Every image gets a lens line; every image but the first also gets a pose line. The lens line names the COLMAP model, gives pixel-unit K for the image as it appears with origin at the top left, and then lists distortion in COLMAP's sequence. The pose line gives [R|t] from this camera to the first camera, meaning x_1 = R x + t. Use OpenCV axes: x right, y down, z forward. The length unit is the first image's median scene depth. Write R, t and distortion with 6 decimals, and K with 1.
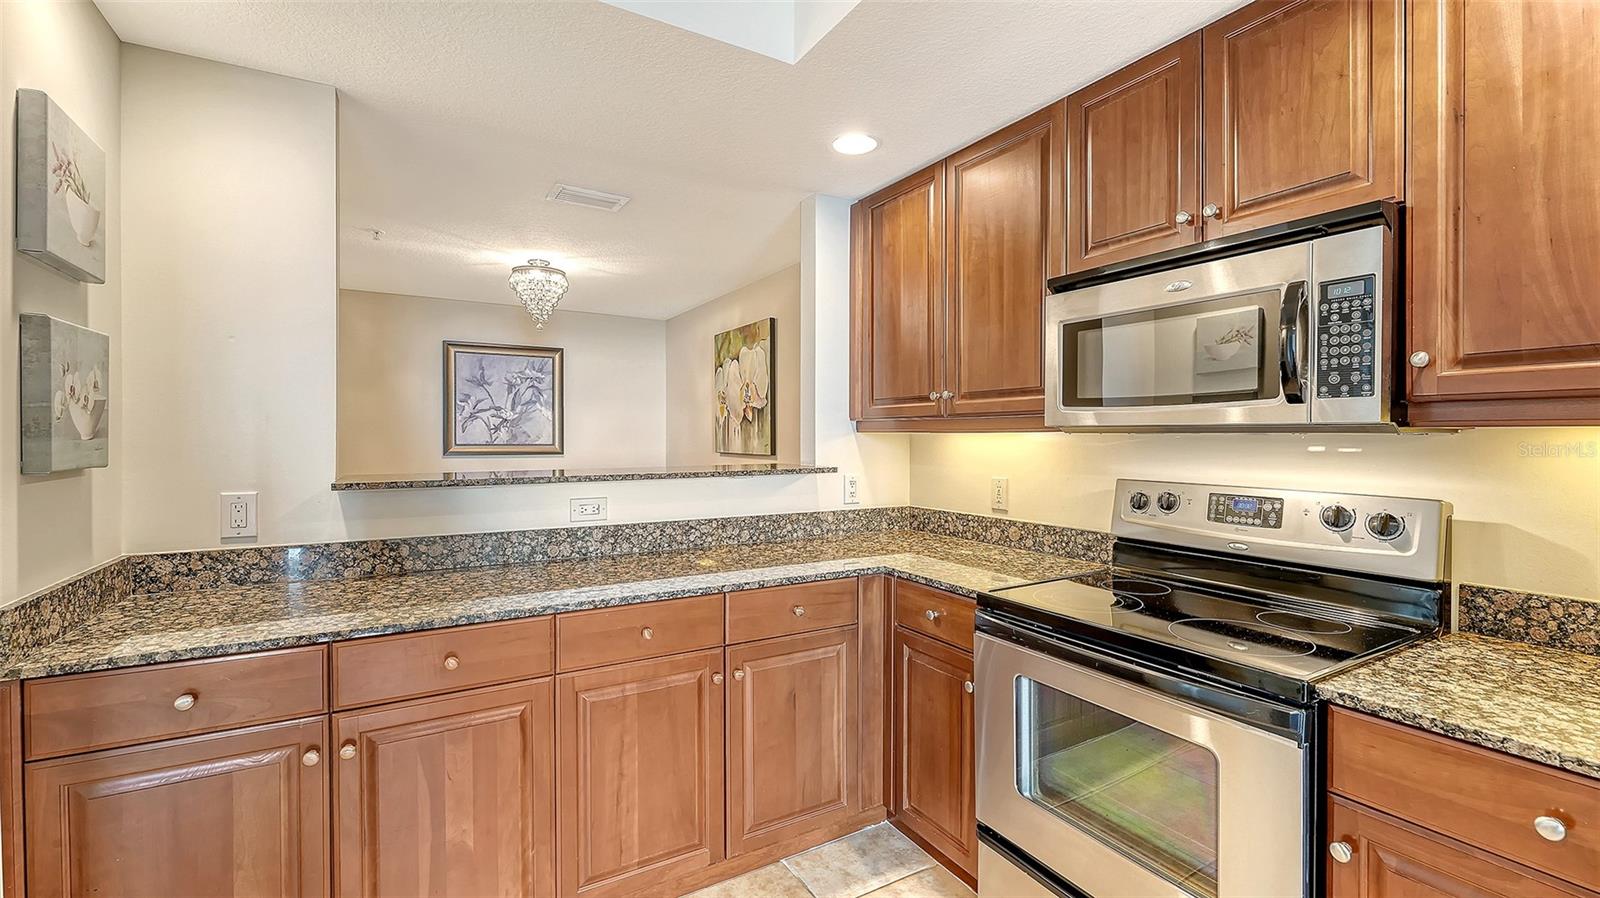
lens RADIAL K [[683.0, 0, 803.5], [0, 683.0, 443.2], [0, 0, 1]] dist [-0.004285, -0.000233]
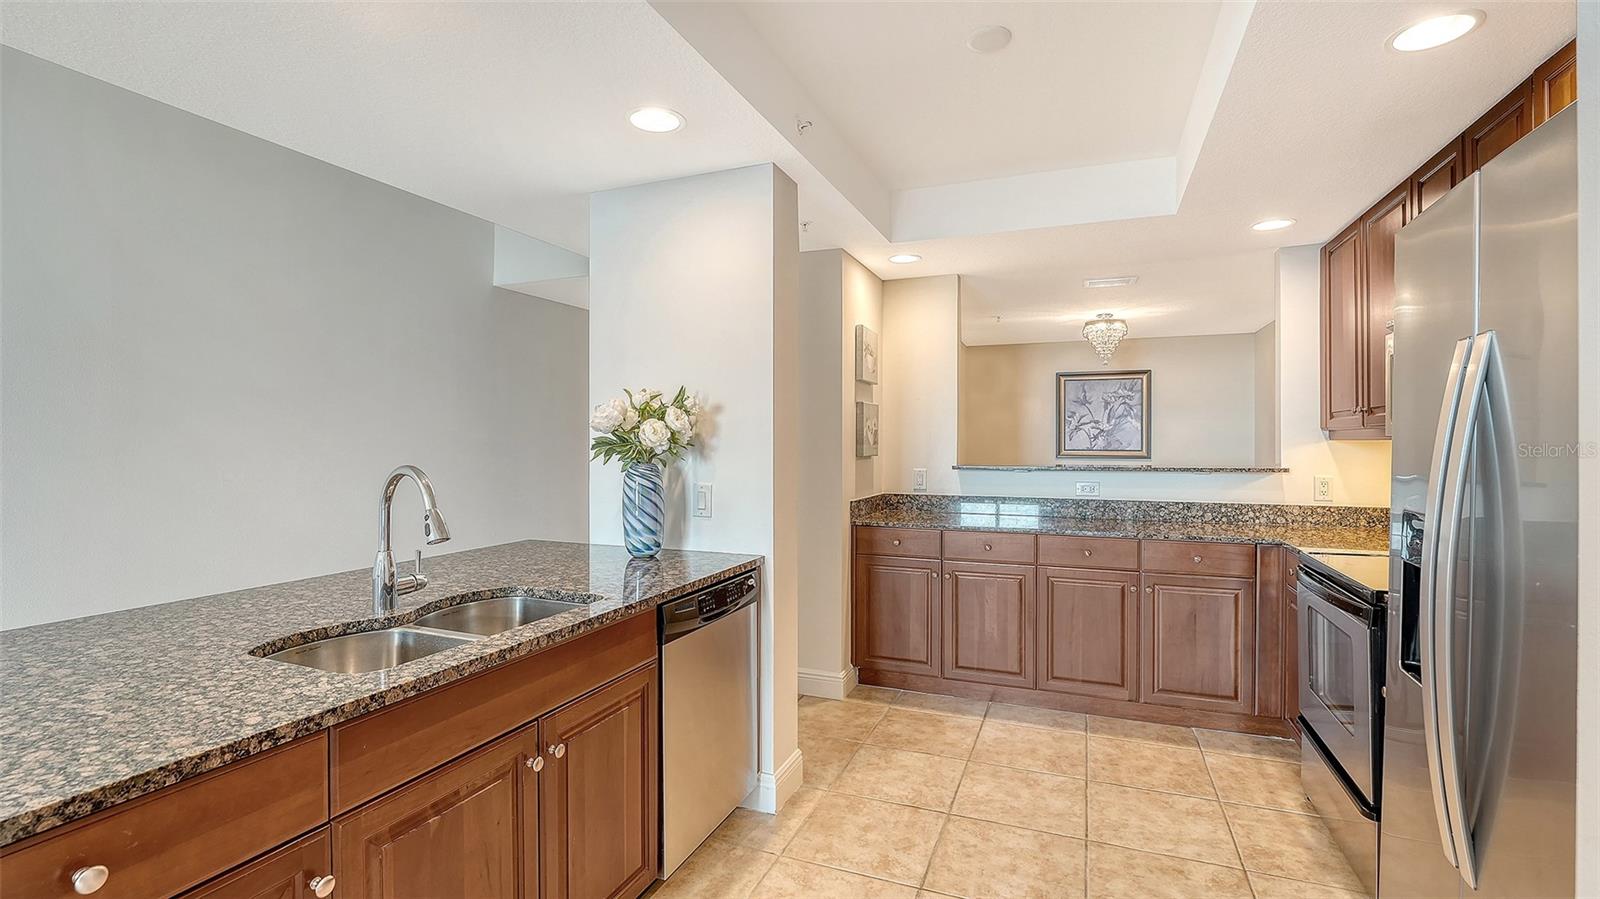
lens RADIAL K [[683.0, 0, 802.1], [0, 683.0, 447.7], [0, 0, 1]] dist [-0.004285, -0.000233]
pose [[0.607852, 0.005007, -0.794035, 0.472695], [-0.007599, 0.999971, 0.000489, 0.003075], [0.794014, 0.005737, 0.607872, -0.442088]]
